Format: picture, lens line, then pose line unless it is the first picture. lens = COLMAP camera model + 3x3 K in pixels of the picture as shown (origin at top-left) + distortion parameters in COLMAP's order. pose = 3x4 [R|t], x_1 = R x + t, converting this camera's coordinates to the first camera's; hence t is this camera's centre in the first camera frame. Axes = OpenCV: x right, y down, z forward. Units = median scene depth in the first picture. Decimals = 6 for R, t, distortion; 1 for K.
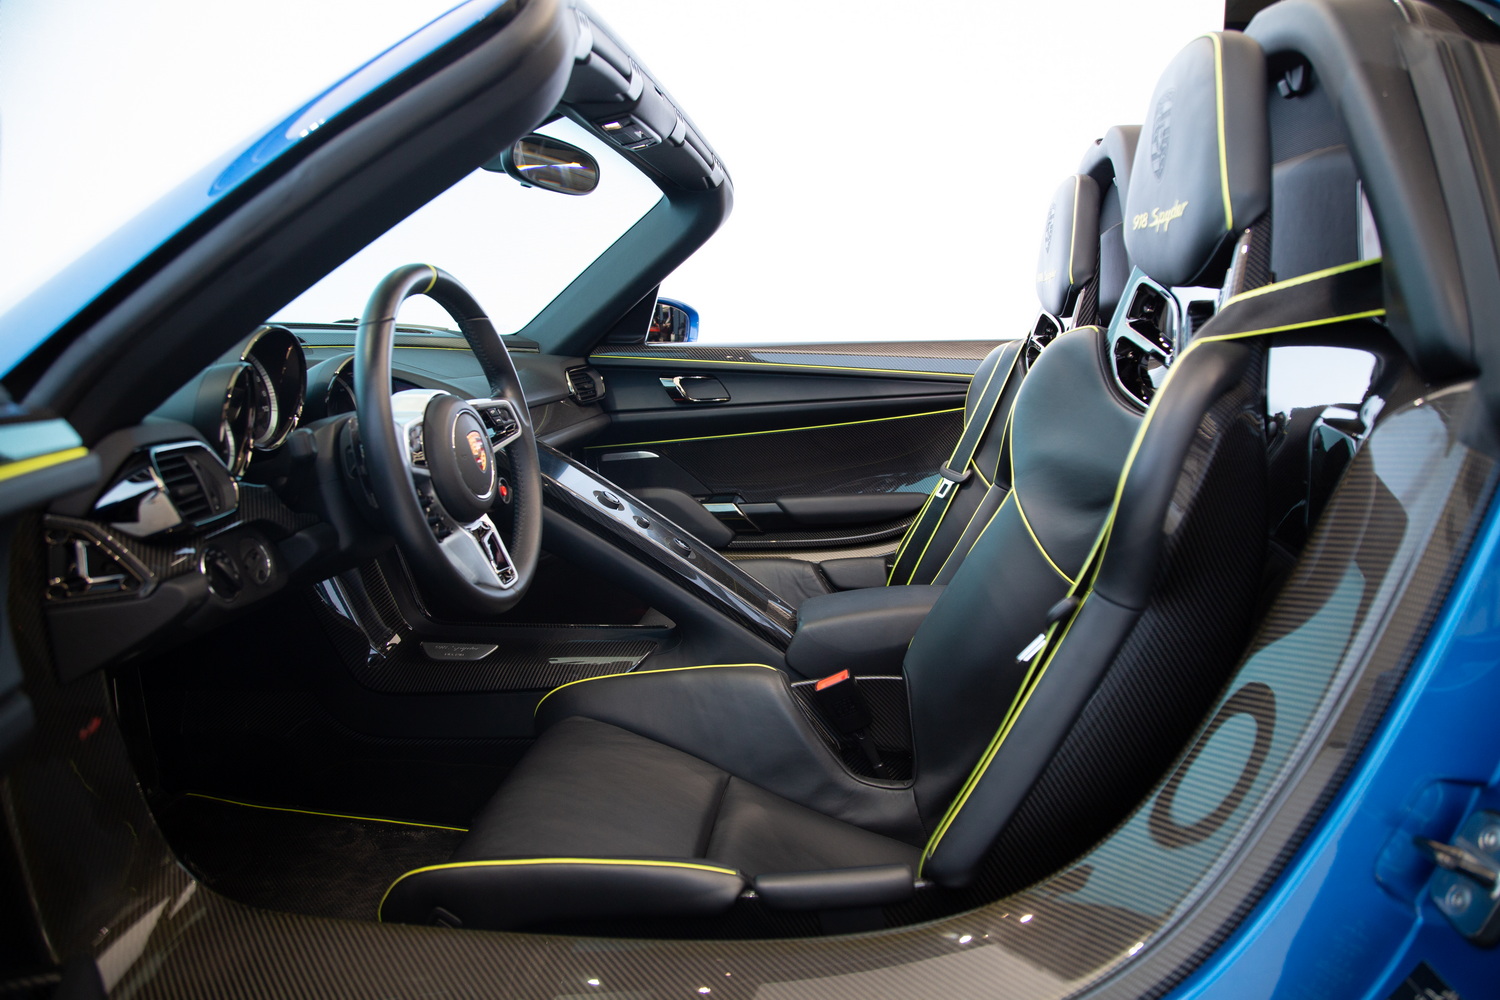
lens RADIAL K [[951.3, 0, 750.5], [0, 951.3, 566.7], [0, 0, 1]] dist [-0.069085, 0.000055]
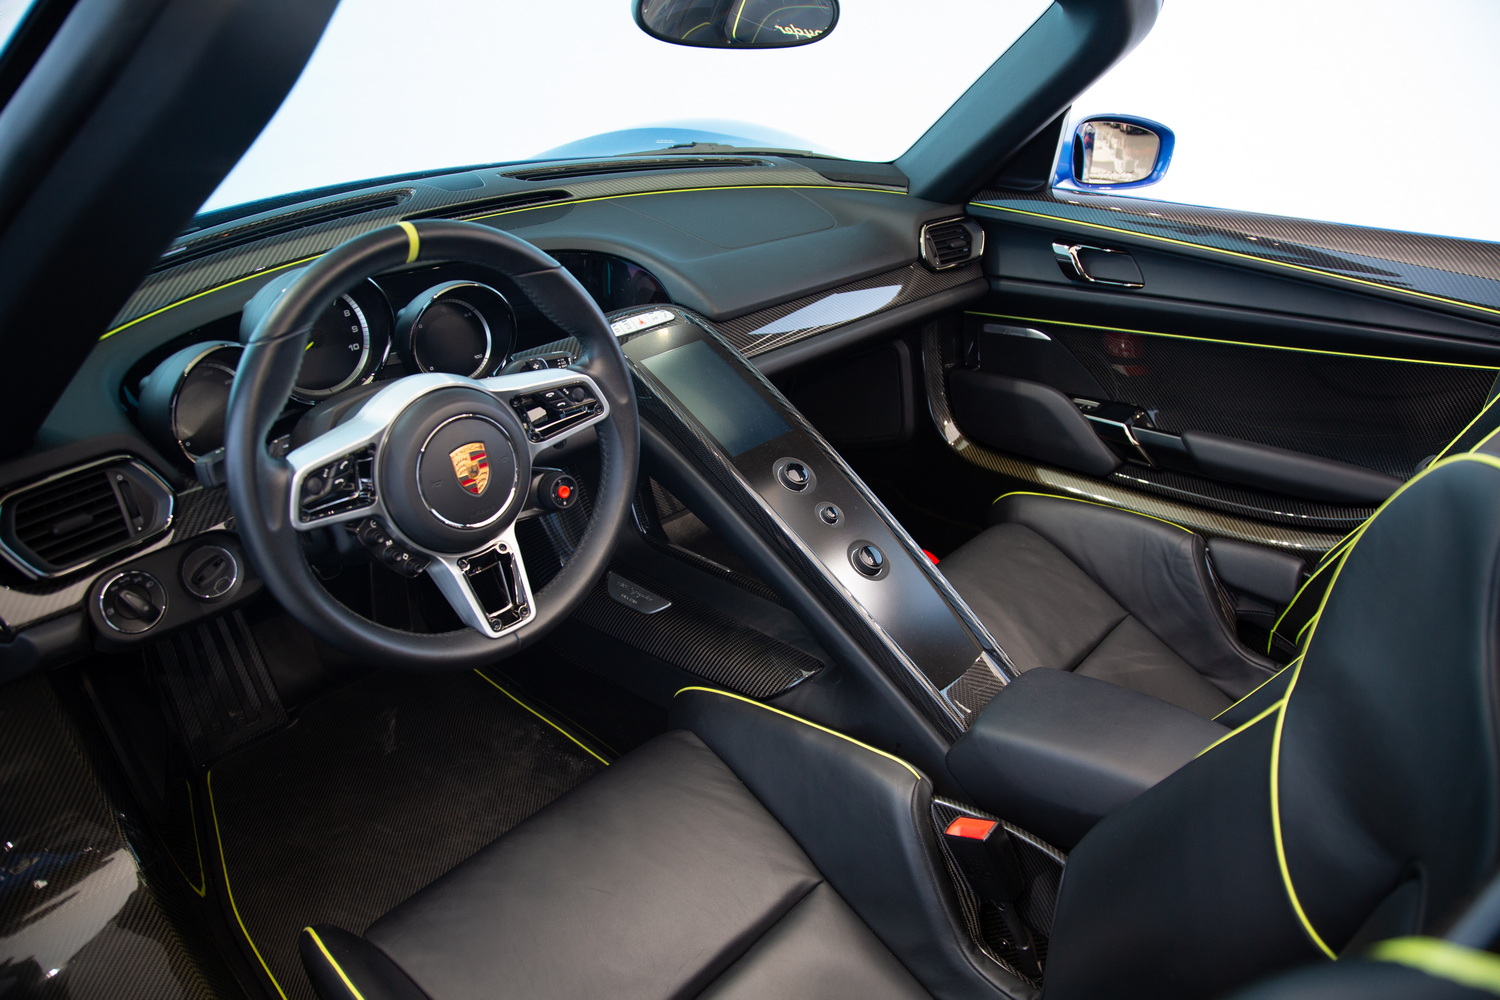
lens RADIAL K [[951.3, 0, 750.5], [0, 951.3, 566.7], [0, 0, 1]] dist [-0.069085, 0.000055]
pose [[0.817471, 0.279822, -0.503429, 0.153655], [-0.136456, 0.943262, 0.302716, -0.153025], [0.559572, -0.178766, 0.809273, 0.234906]]
